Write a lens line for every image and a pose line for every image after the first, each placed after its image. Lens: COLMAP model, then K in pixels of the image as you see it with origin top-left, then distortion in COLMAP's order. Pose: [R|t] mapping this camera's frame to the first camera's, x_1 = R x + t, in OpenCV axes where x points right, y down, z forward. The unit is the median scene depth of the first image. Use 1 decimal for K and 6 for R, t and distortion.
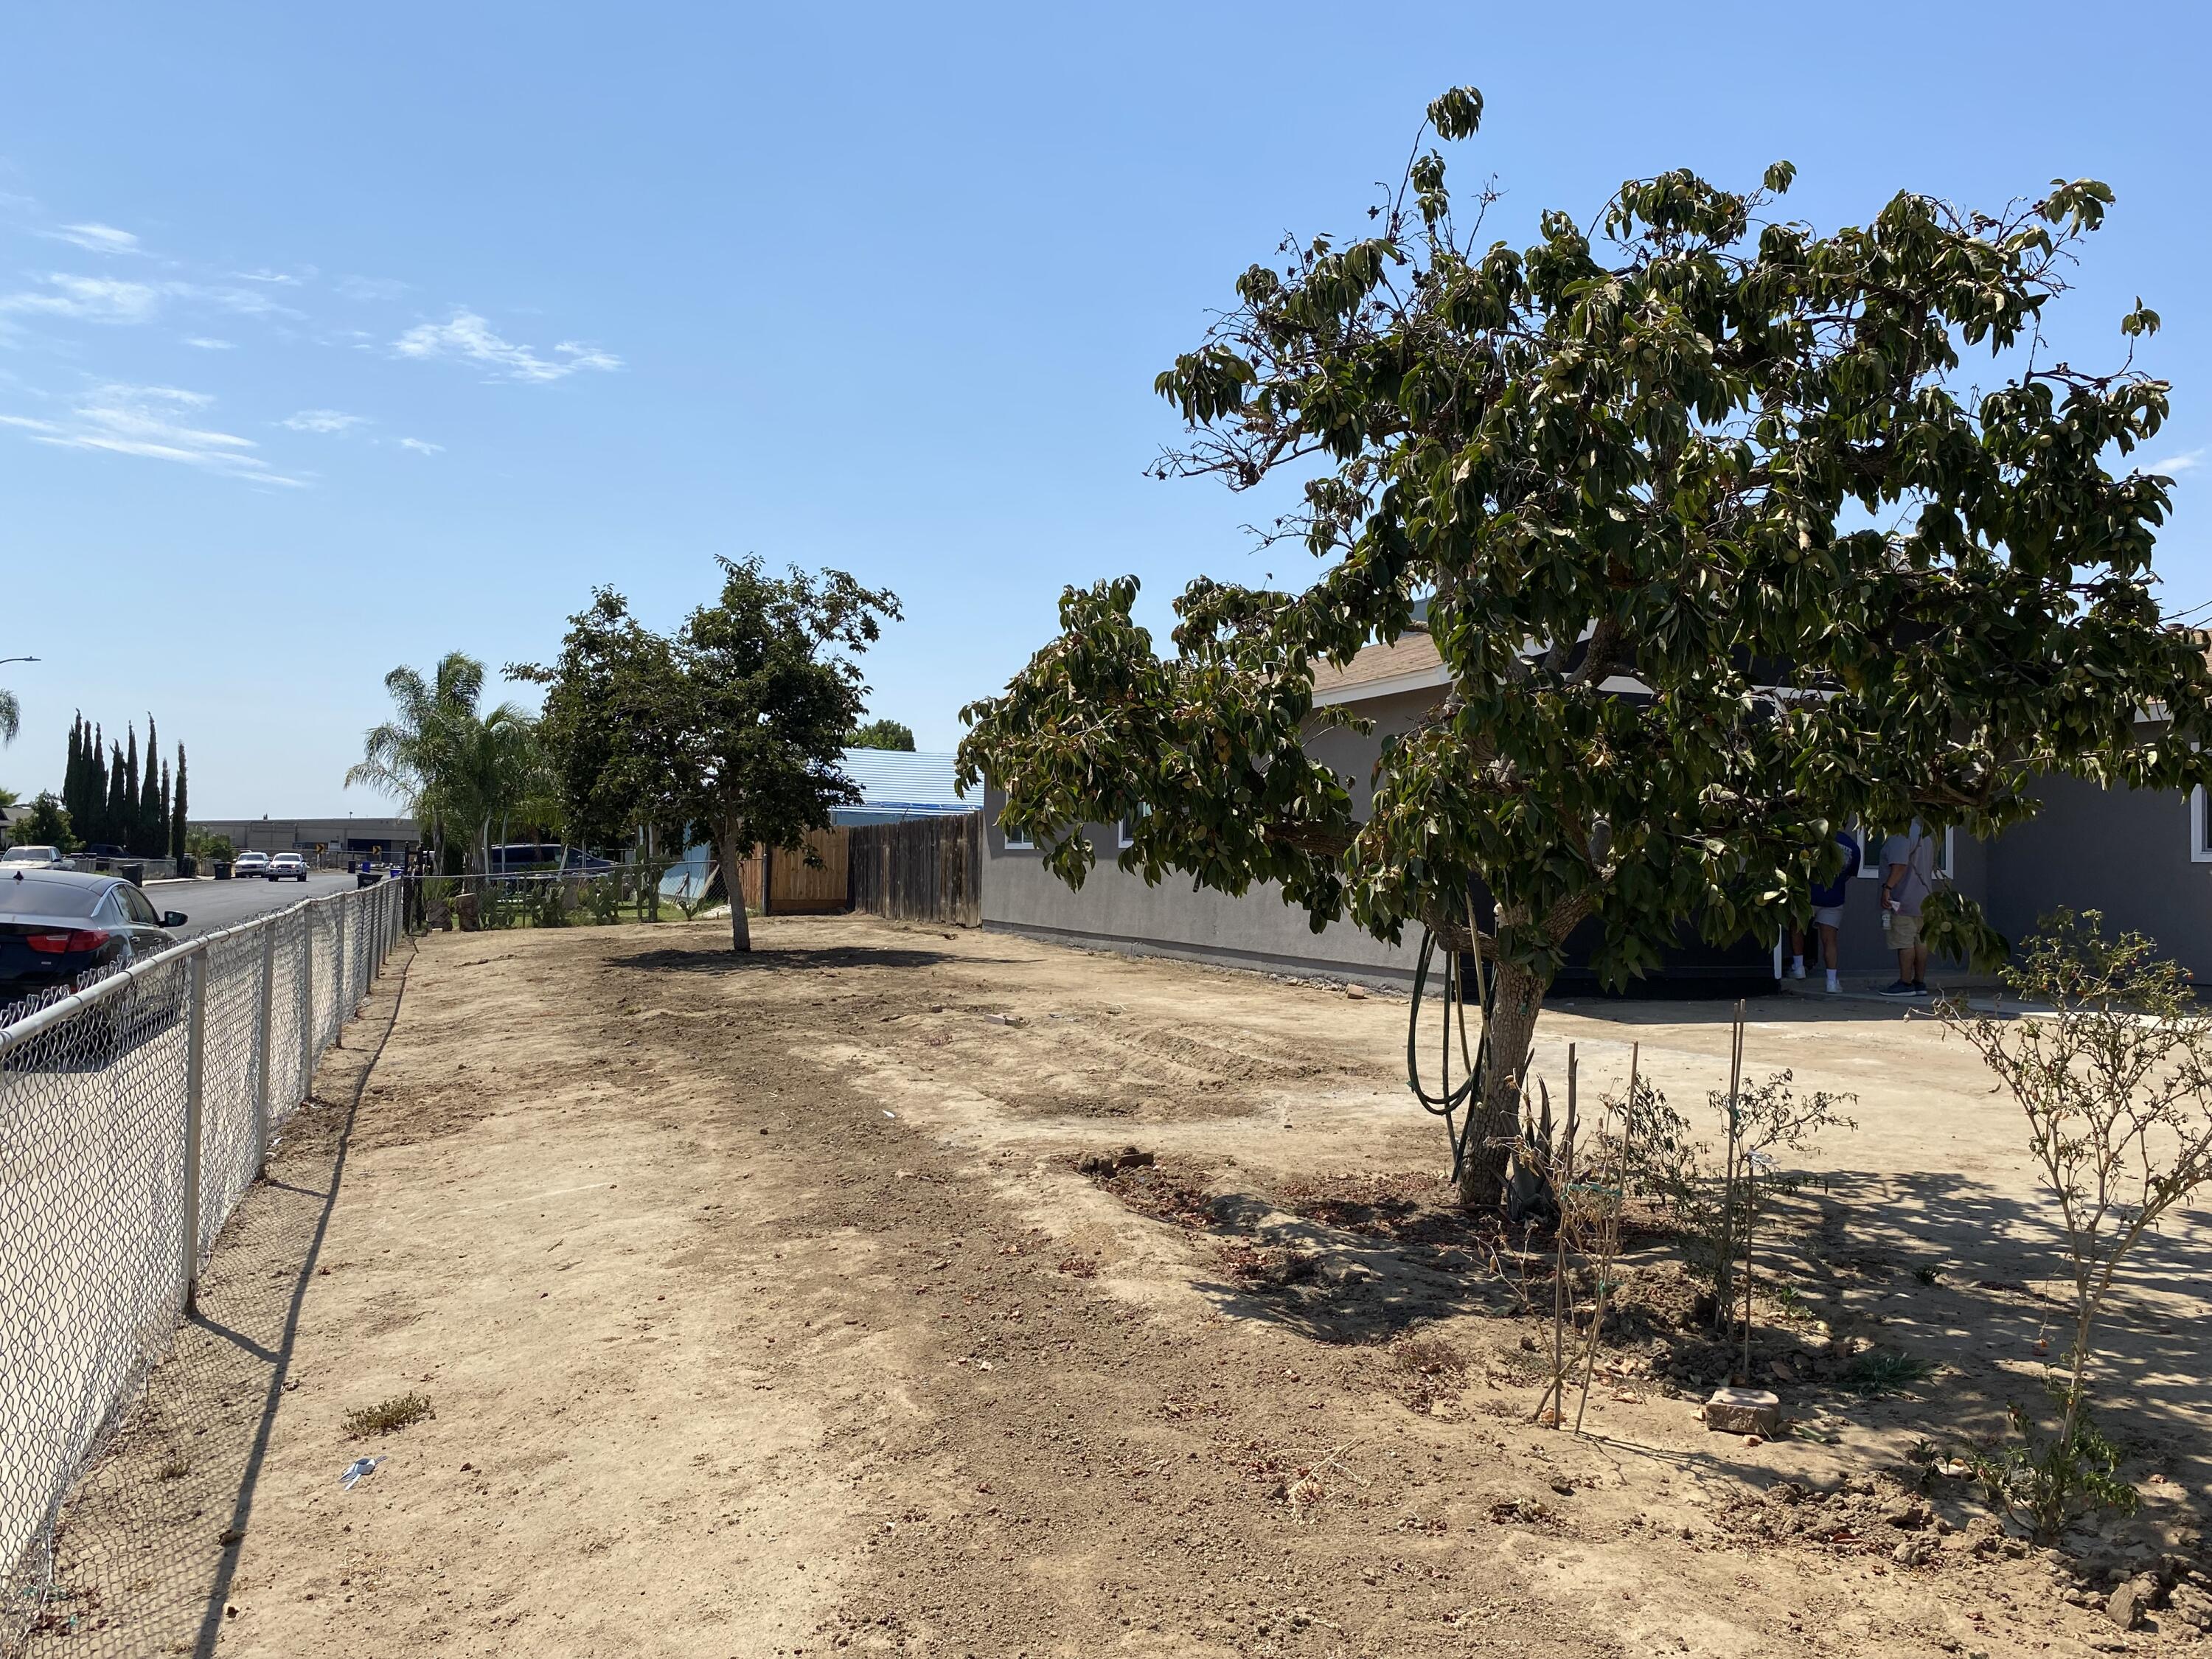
lens RADIAL K [[1788.4, 0, 1106.0], [0, 1788.4, 829.5], [0, 0, 1]] dist [0.114229, -0.000364]
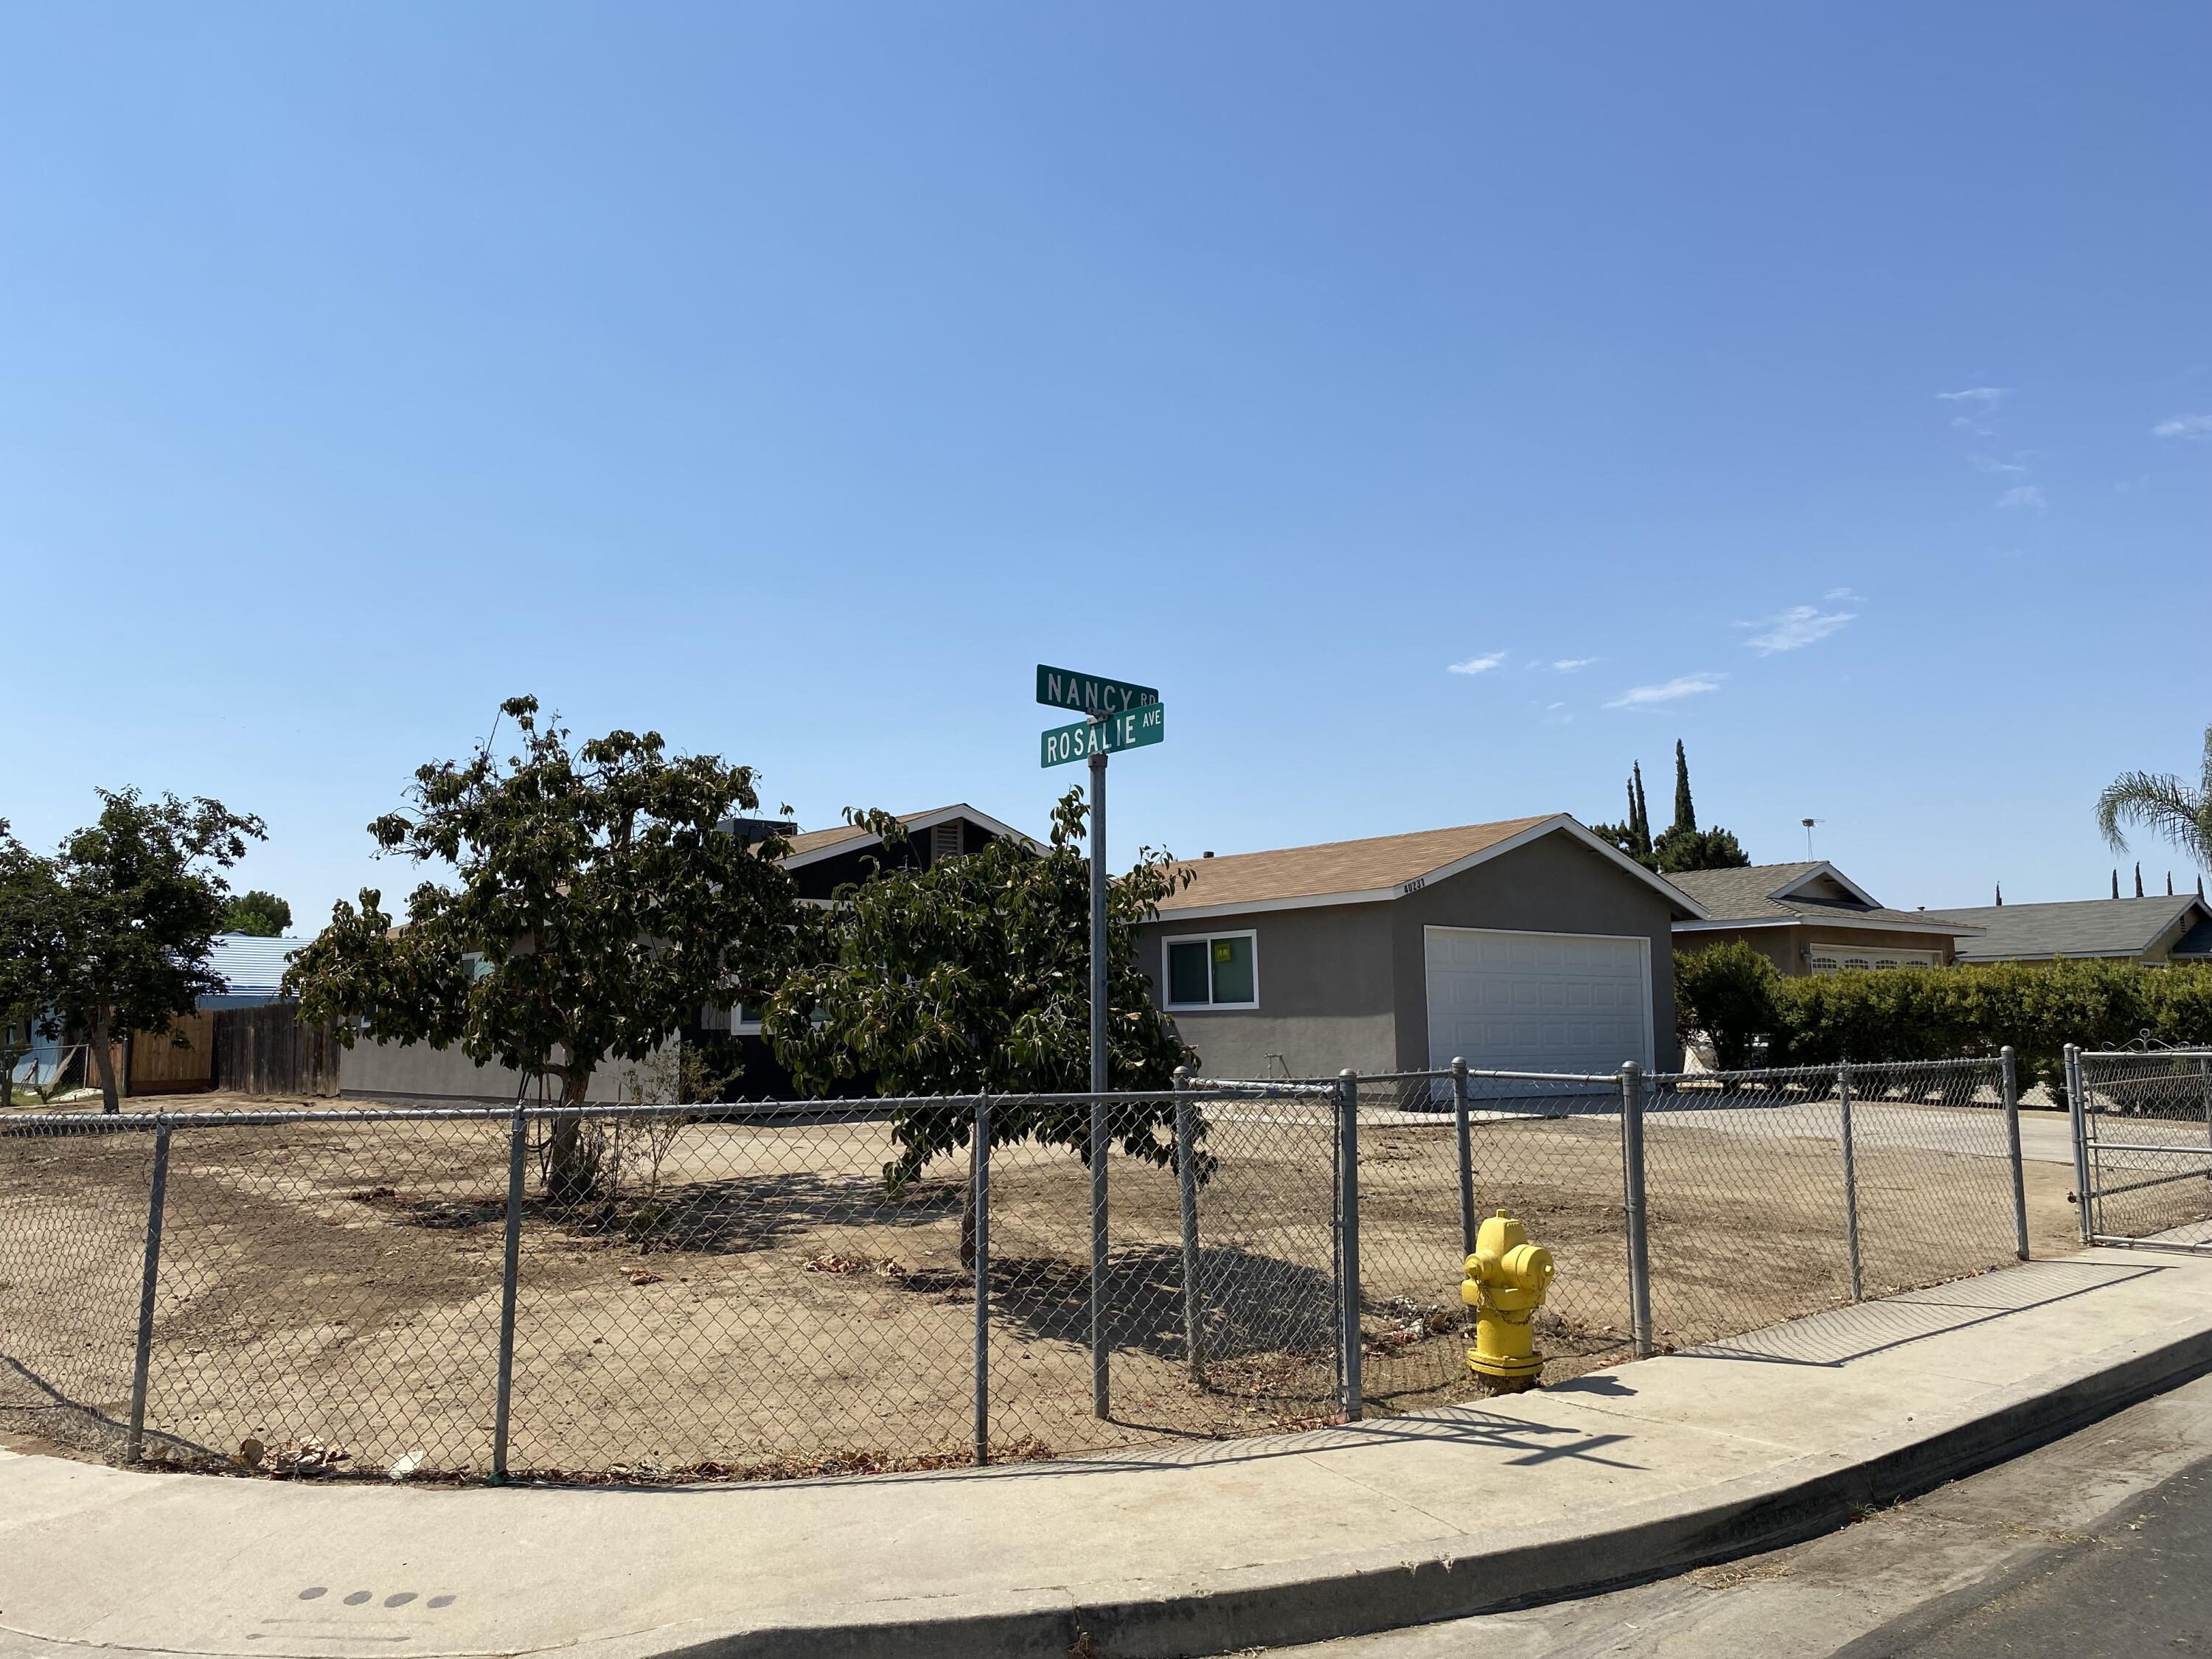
lens RADIAL K [[1722.9, 0, 1106.0], [0, 1722.9, 829.5], [0, 0, 1]] dist [-0.012686, -0.002474]
pose [[0.943850, 0.005177, 0.330334, 0.038341], [0.026313, 0.995523, -0.090784, -0.003570], [-0.329325, 0.094379, 0.939488, -0.277399]]
